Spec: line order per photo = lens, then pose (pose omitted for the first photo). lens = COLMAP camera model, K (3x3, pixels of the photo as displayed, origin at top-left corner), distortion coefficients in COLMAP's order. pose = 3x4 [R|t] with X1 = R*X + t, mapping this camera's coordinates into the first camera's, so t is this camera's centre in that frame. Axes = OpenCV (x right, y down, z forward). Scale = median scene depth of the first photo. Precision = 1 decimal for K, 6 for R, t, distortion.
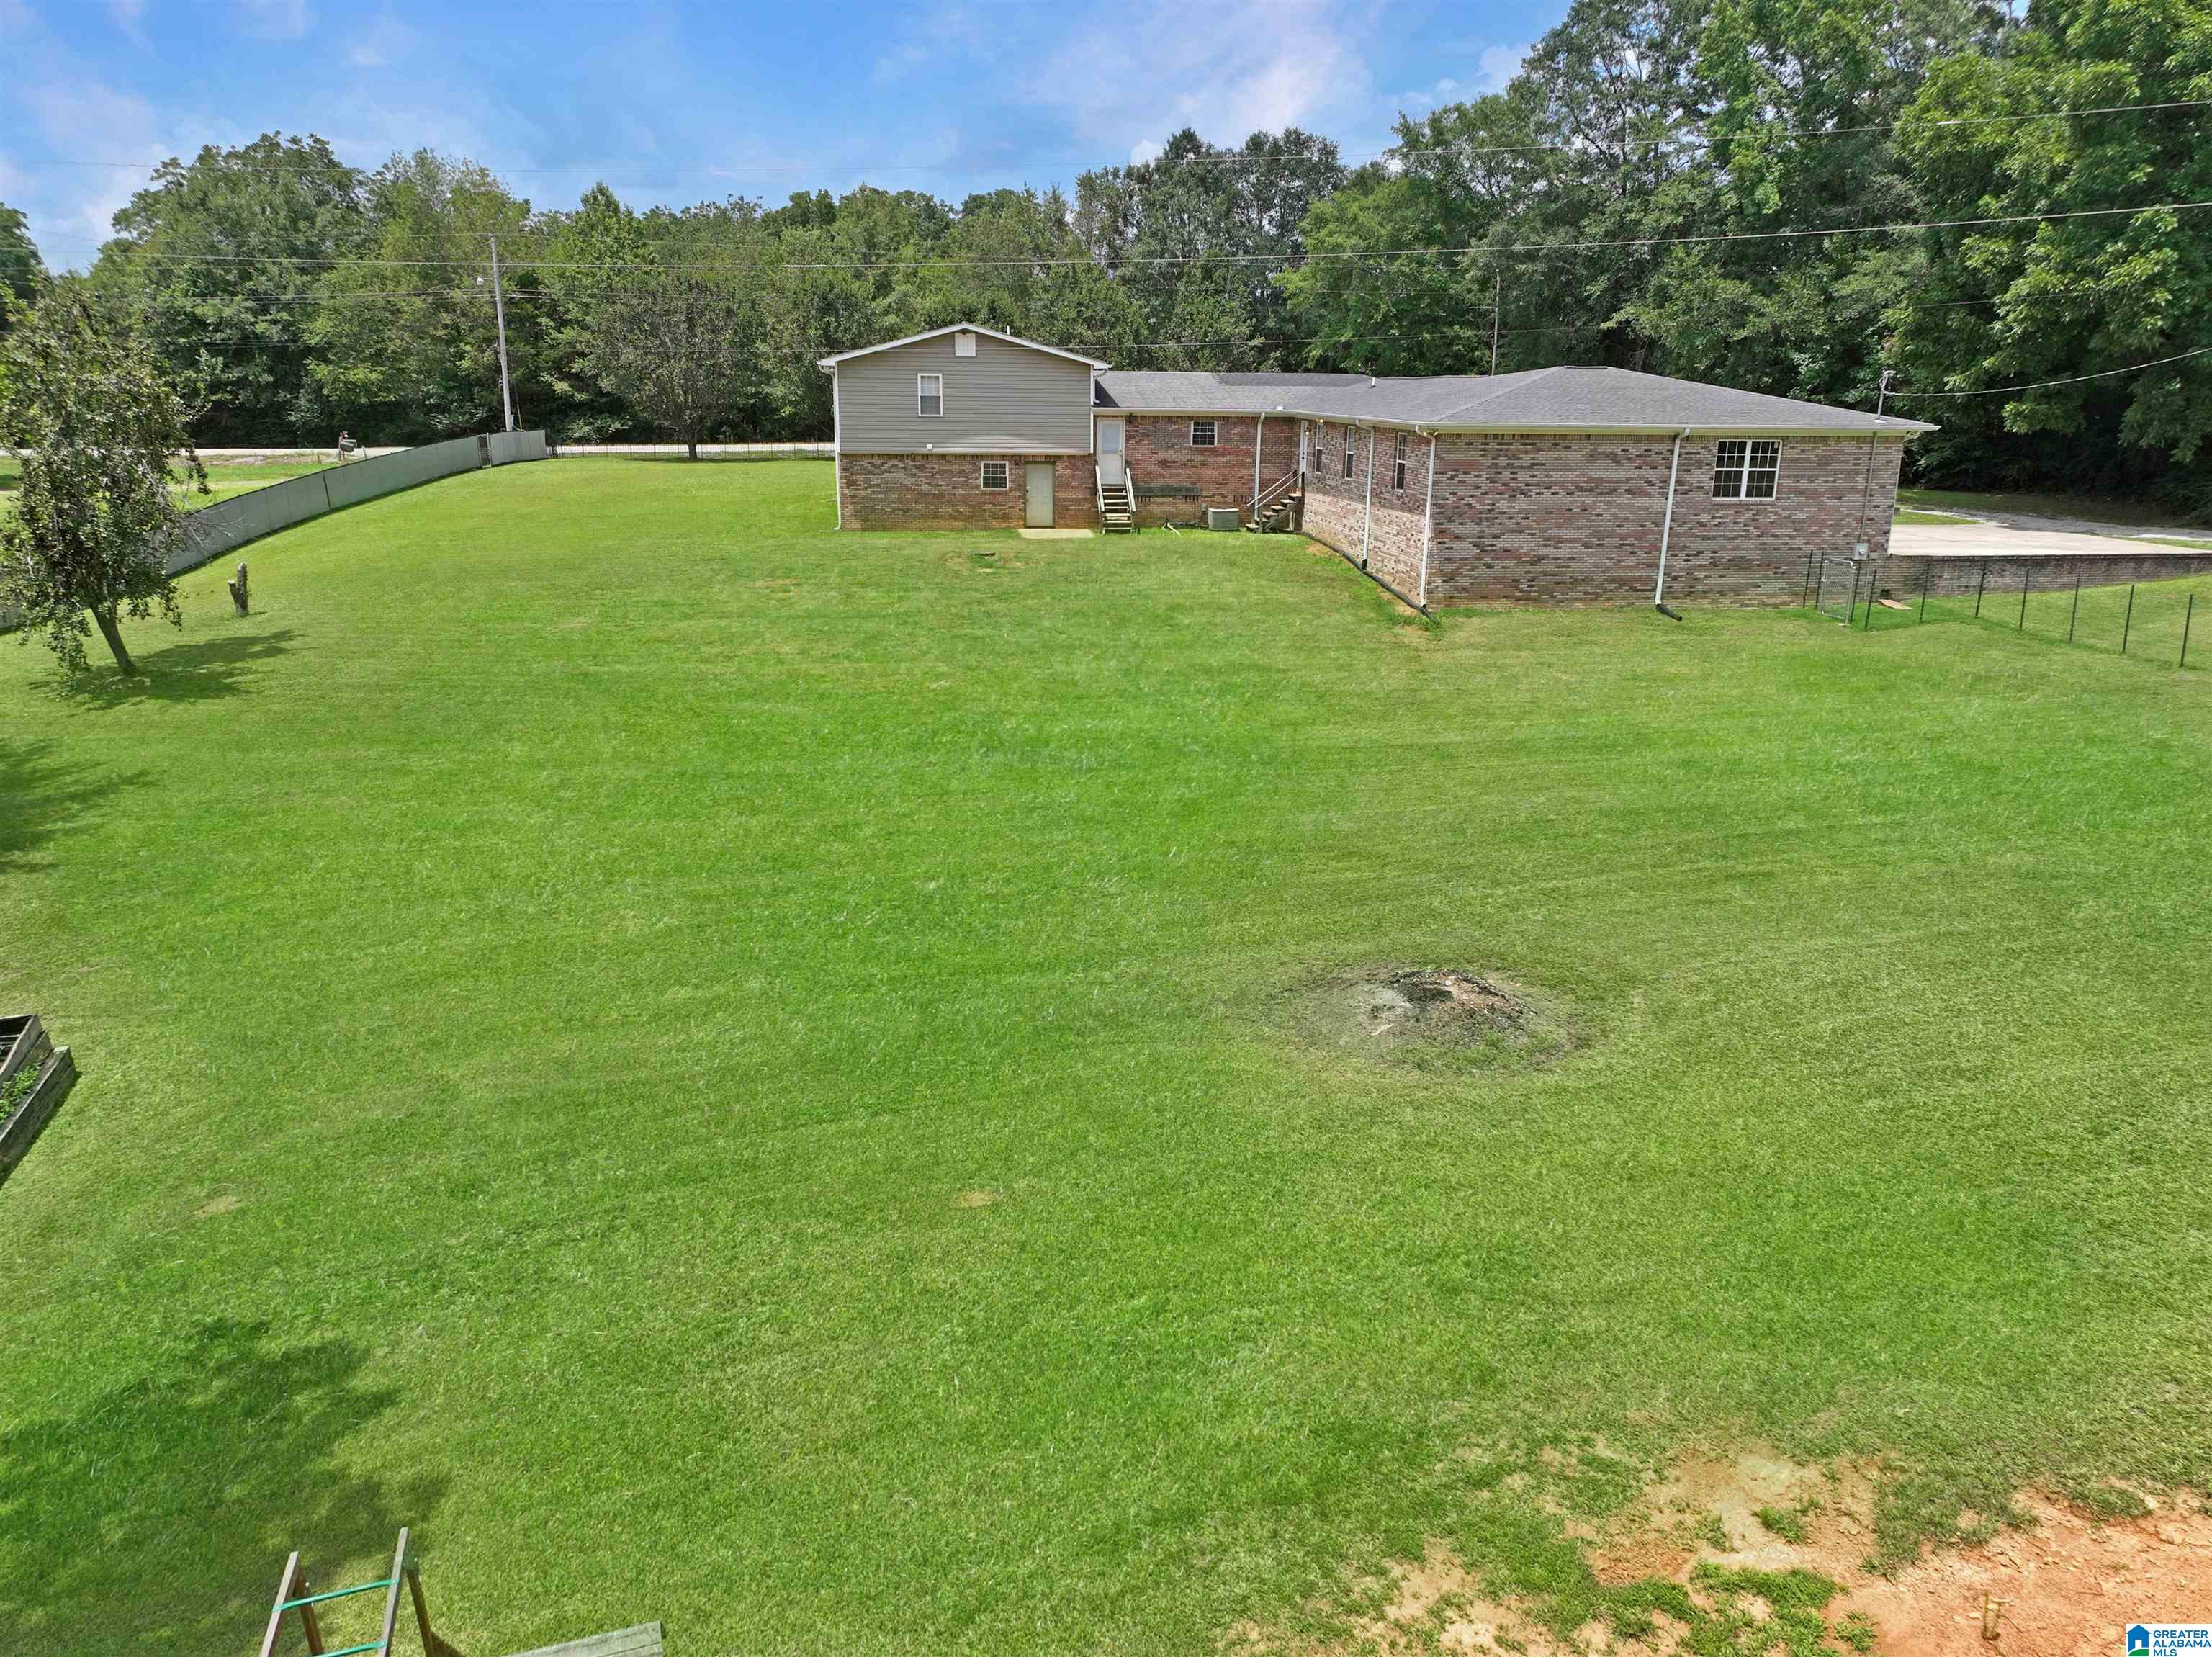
lens RADIAL K [[1566.8, 0, 1108.3], [0, 1566.8, 824.6], [0, 0, 1]] dist [-0.002535, 0.023930]
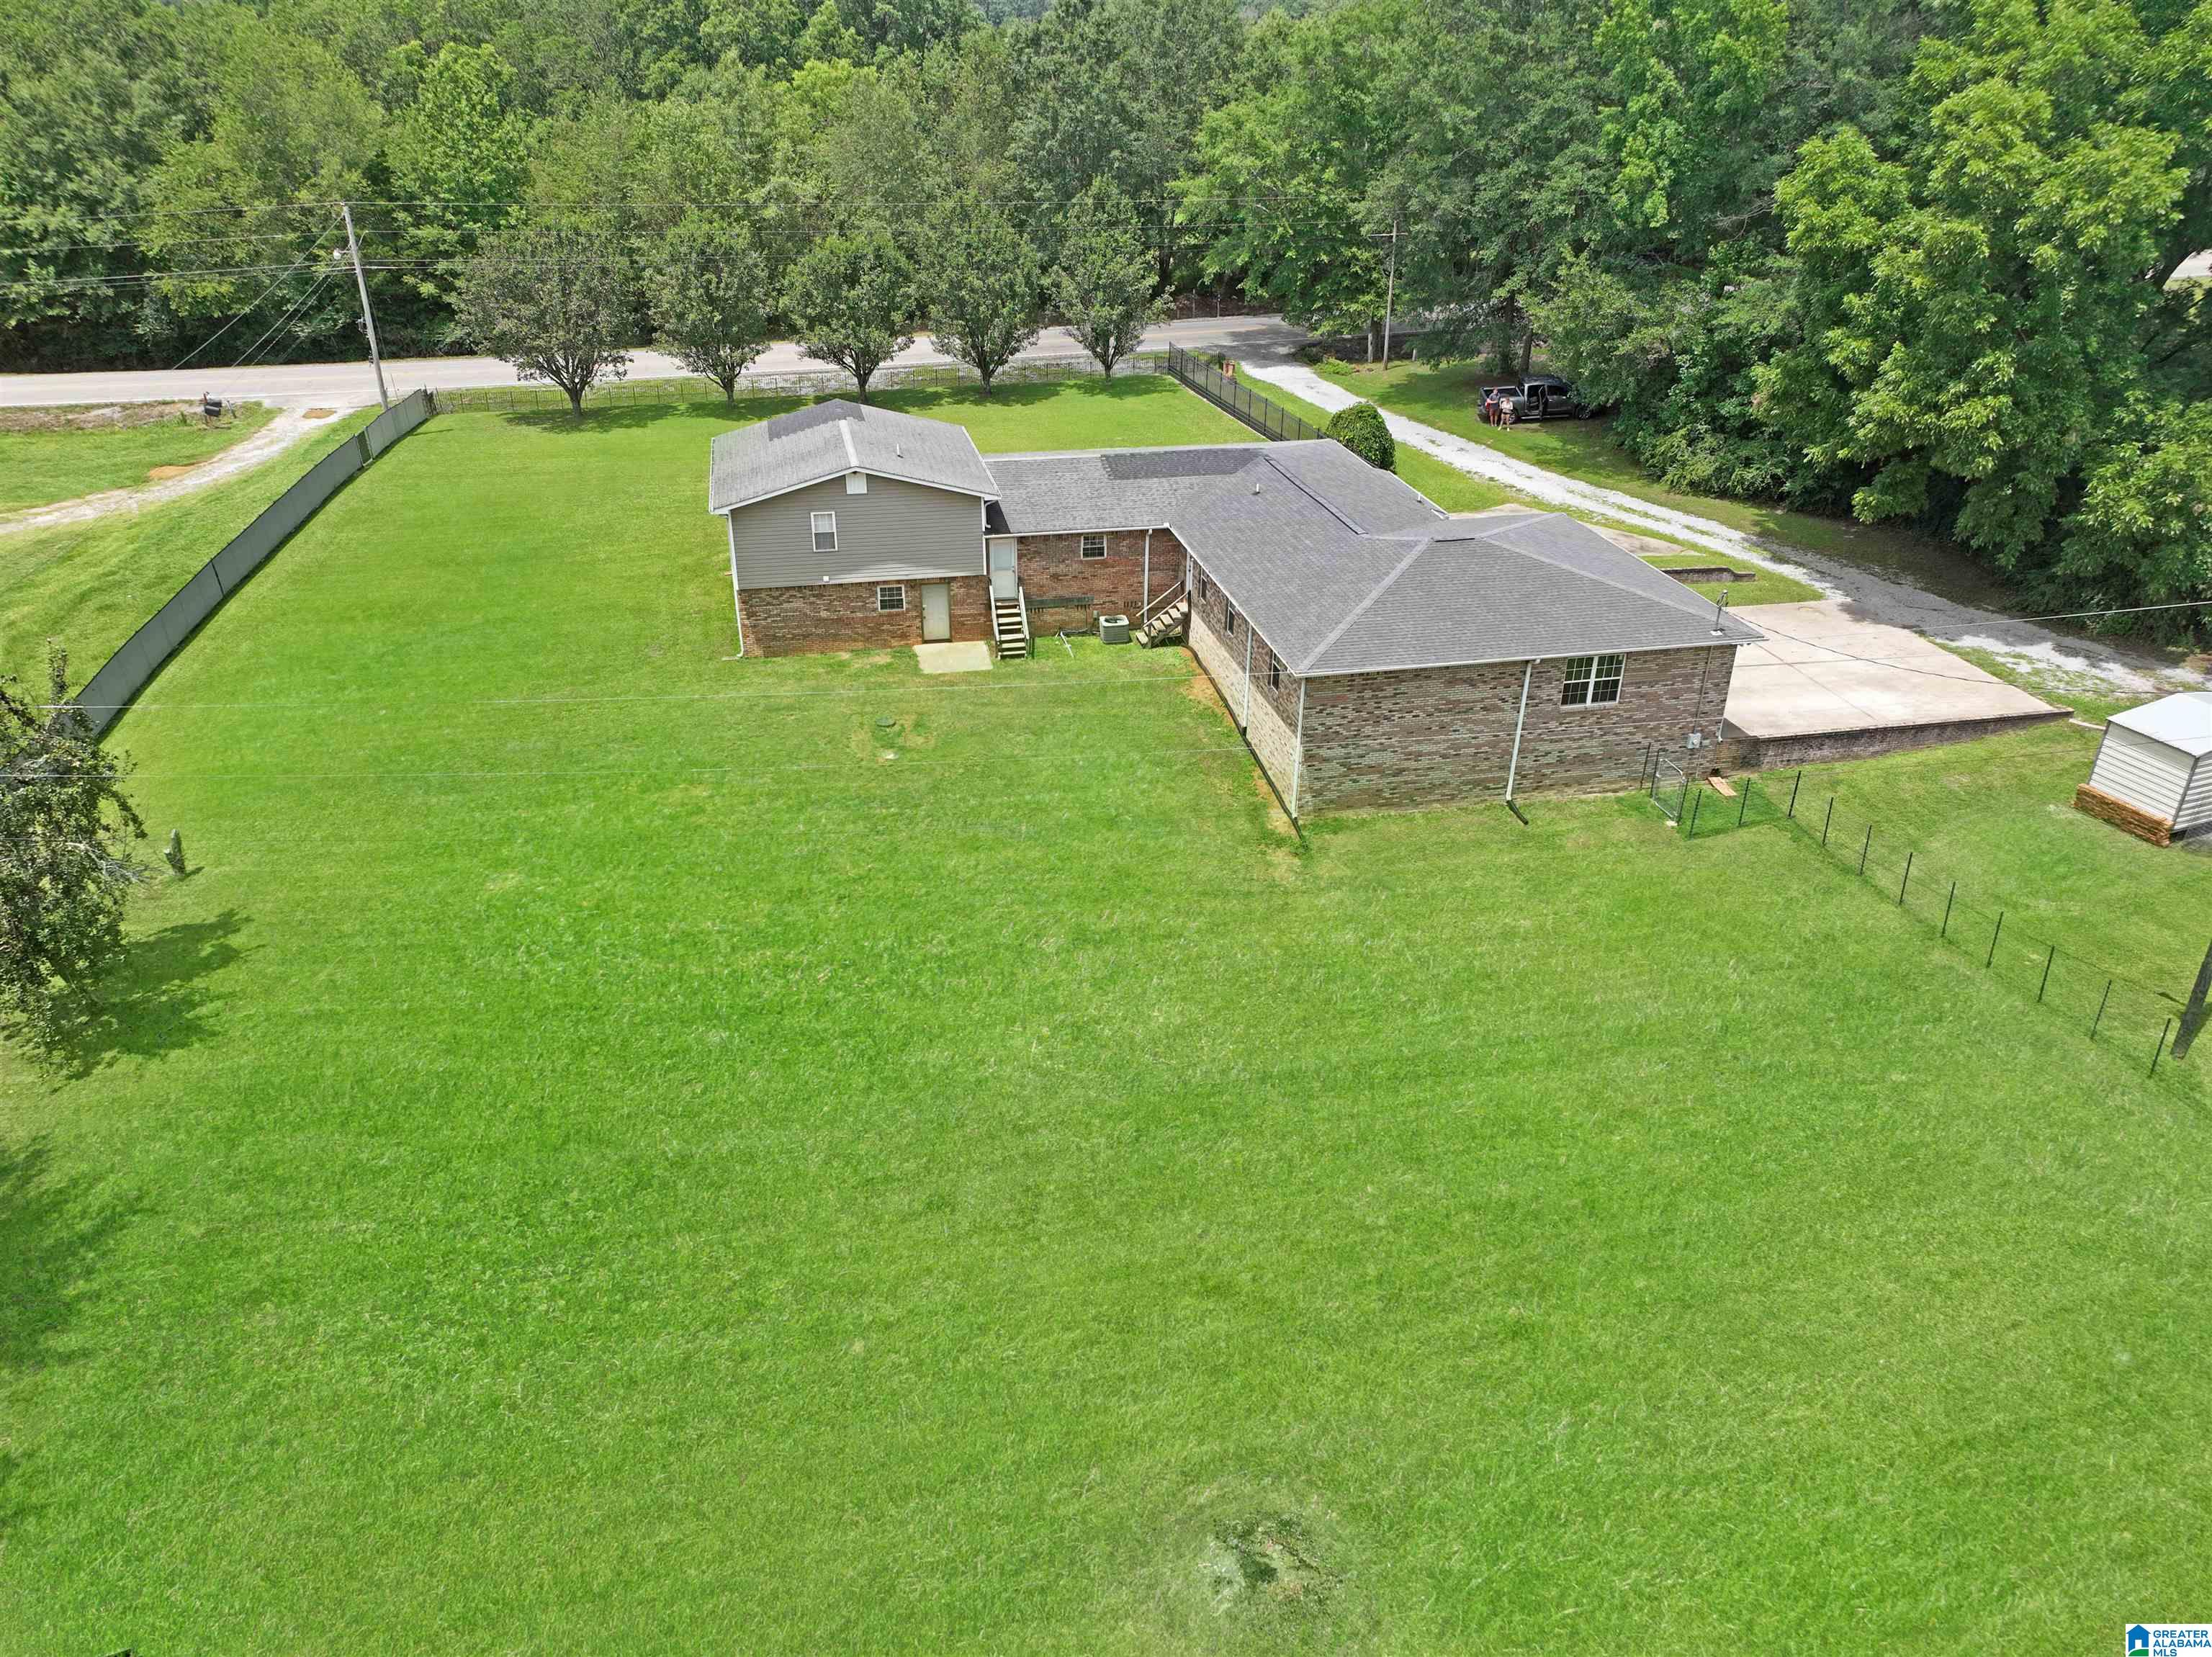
lens RADIAL K [[1566.8, 0, 1111.0], [0, 1566.8, 825.7], [0, 0, 1]] dist [-0.002535, 0.023930]
pose [[0.998219, -0.030203, 0.051451, 0.014042], [0.018831, 0.977809, 0.208652, -0.288203], [-0.056612, -0.207311, 0.976636, -0.044192]]
